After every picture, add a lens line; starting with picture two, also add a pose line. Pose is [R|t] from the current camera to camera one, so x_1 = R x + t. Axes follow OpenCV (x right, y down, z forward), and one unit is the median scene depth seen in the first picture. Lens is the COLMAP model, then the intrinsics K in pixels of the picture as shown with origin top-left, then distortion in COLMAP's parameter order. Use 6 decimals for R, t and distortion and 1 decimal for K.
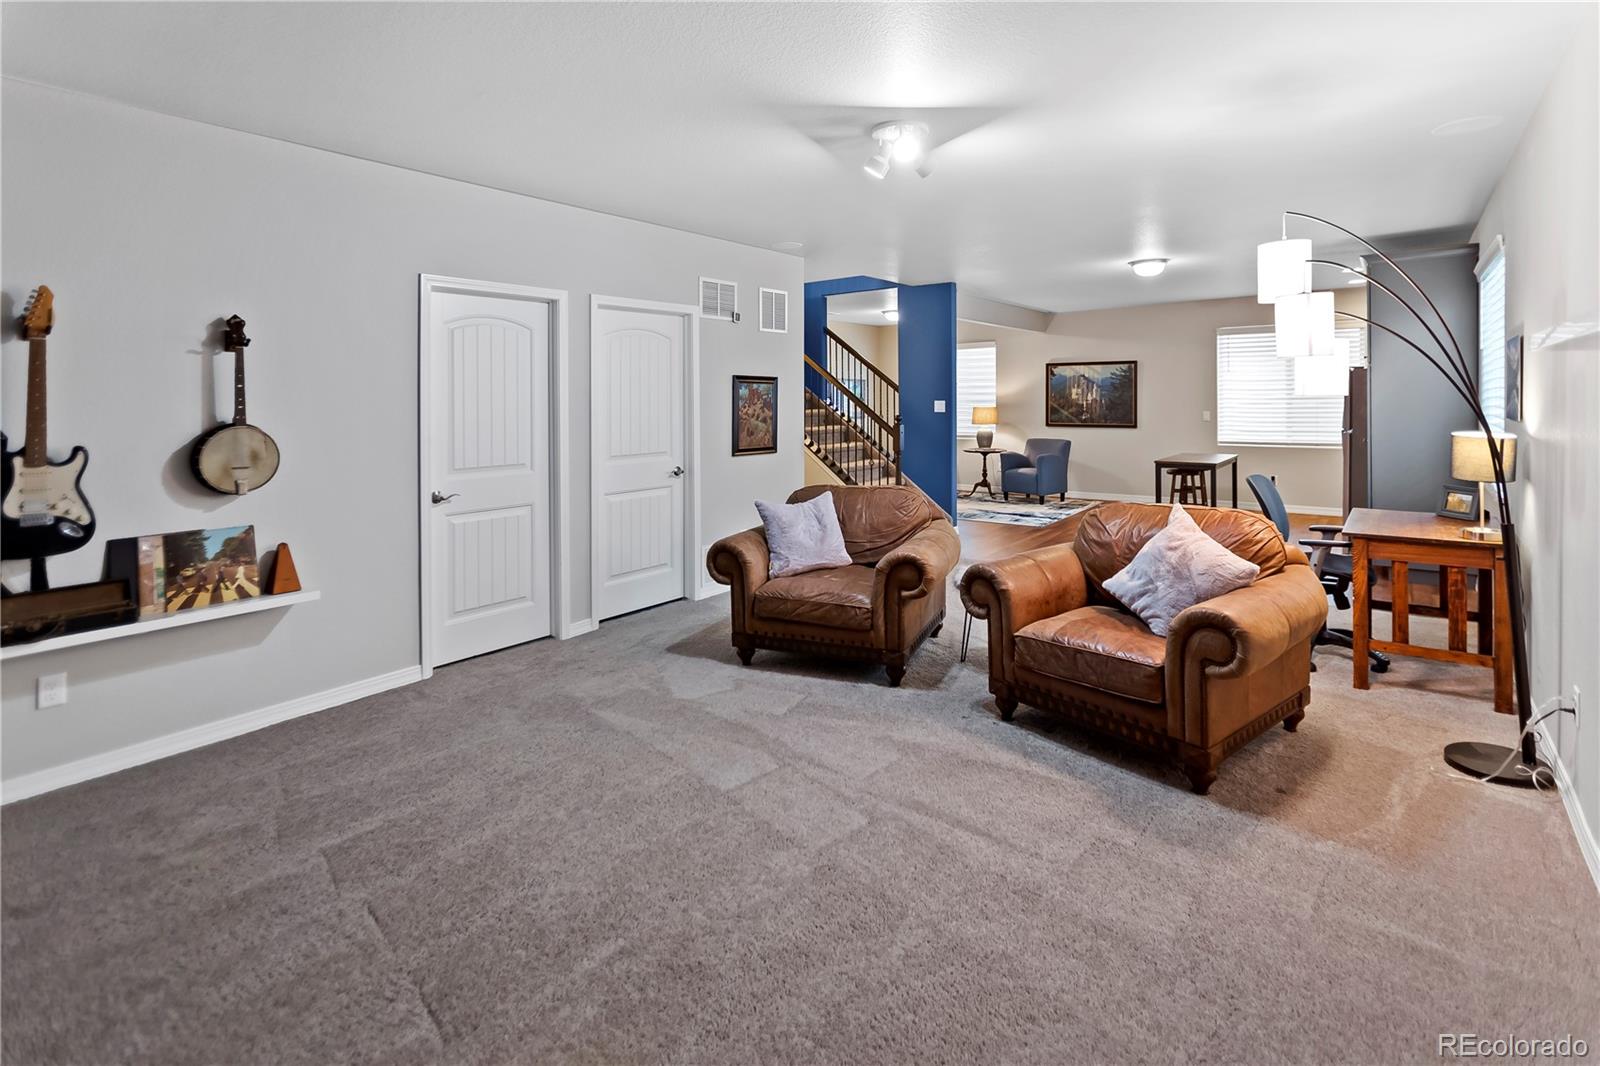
lens RADIAL K [[770.6, 0, 800.0], [0, 770.6, 533.0], [0, 0, 1]] dist [-0.001136, 0.000080]
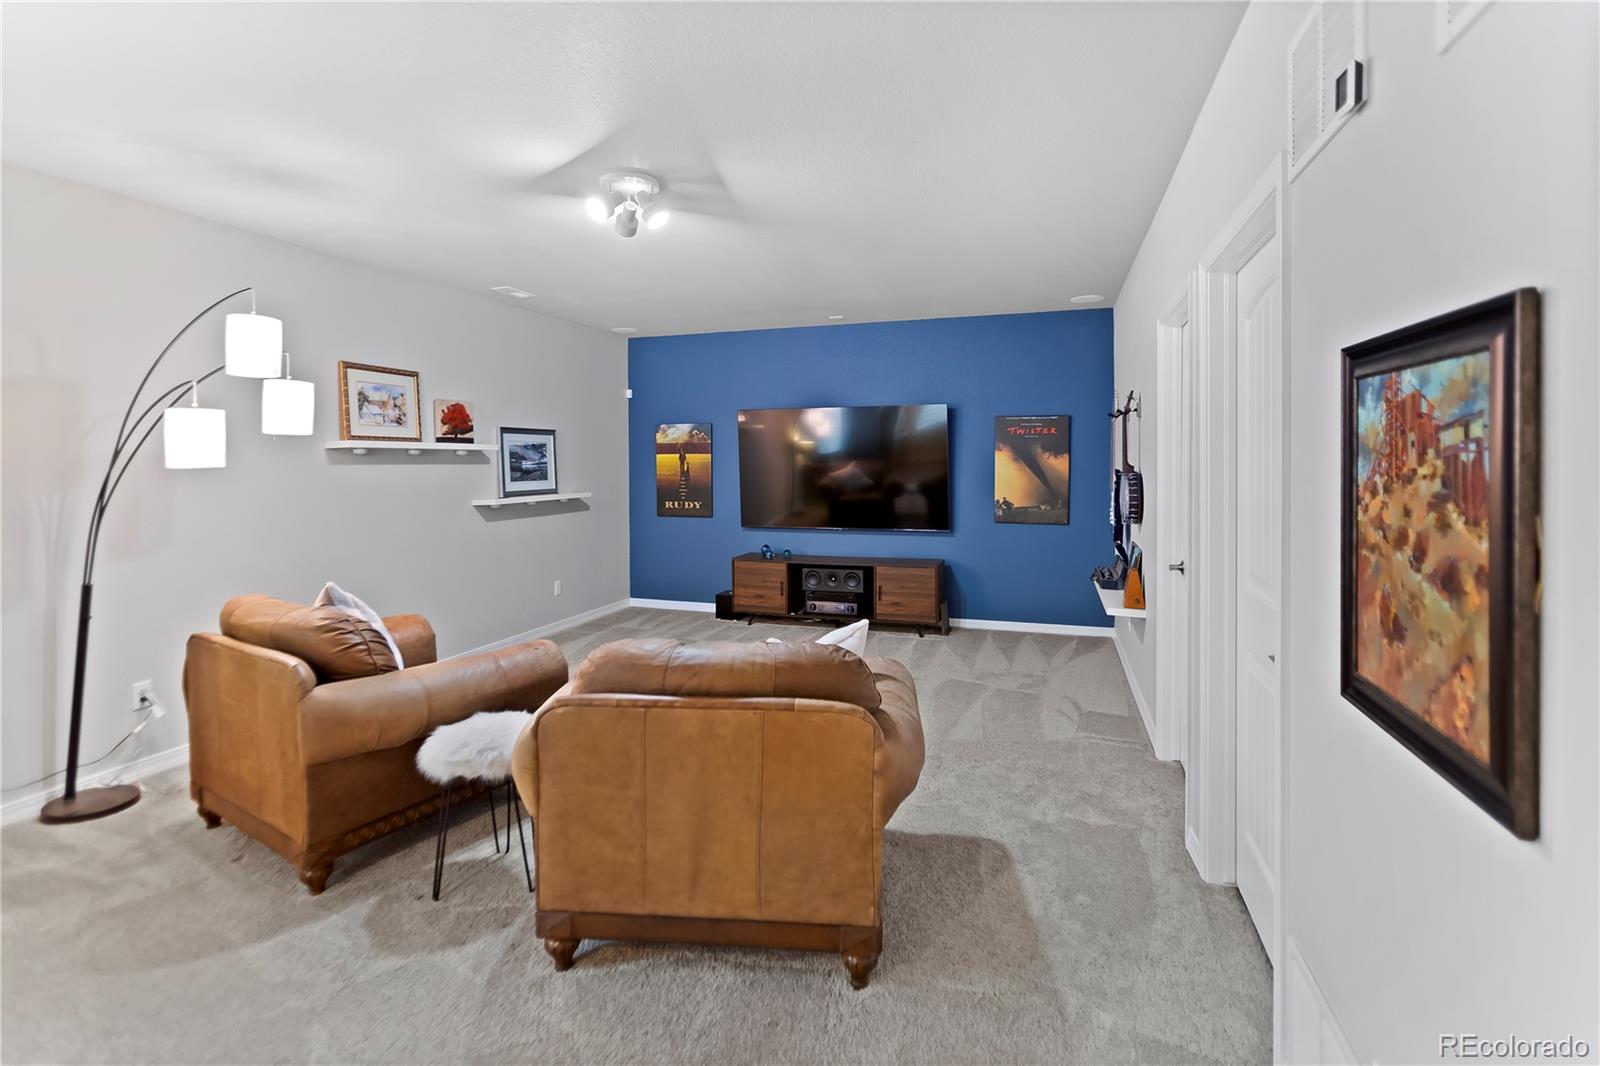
lens RADIAL K [[770.6, 0, 800.0], [0, 770.6, 533.0], [0, 0, 1]] dist [-0.001136, 0.000080]
pose [[-0.946937, 0.036355, -0.319356, 0.139415], [-0.049772, 0.965012, 0.257437, -0.198259], [0.317541, 0.259672, -0.911997, 1.145128]]
